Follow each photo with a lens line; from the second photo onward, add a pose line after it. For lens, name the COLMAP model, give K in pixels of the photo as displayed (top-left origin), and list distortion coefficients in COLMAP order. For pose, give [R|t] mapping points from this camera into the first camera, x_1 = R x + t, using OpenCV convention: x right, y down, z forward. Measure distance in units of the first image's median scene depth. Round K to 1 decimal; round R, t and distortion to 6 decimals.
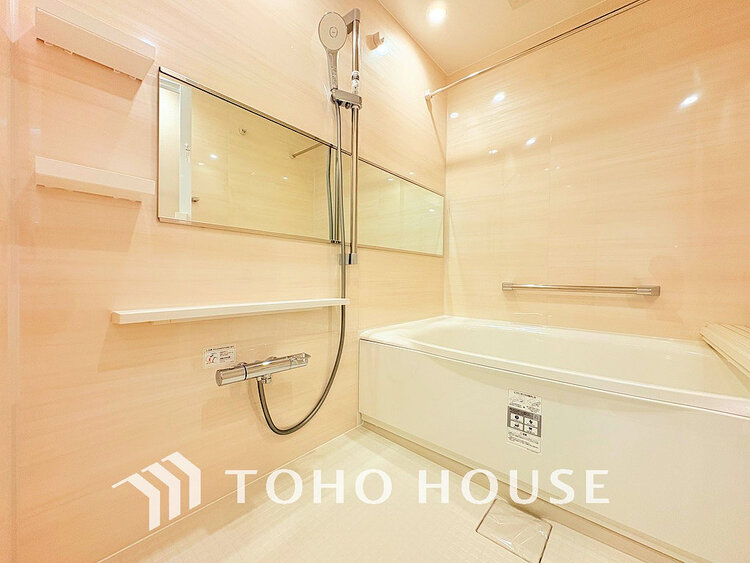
lens RADIAL K [[300.0, 0, 376.9], [0, 300.0, 282.6], [0, 0, 1]] dist [0.004837, 0.000010]
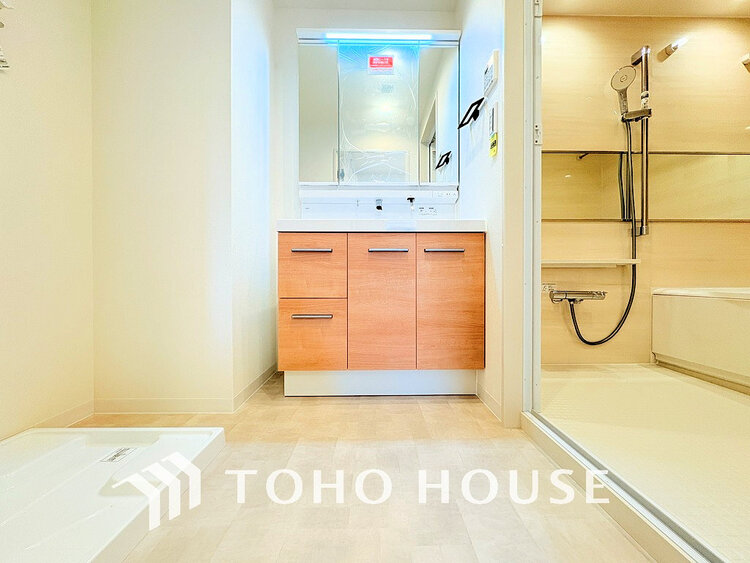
lens RADIAL K [[300.0, 0, 378.3], [0, 300.0, 278.4], [0, 0, 1]] dist [0.004837, 0.000010]
pose [[0.677015, -0.012611, -0.735861, 0.104918], [-0.000261, 0.999849, -0.017376, 0.158486], [0.735969, 0.011956, 0.676910, -0.784688]]
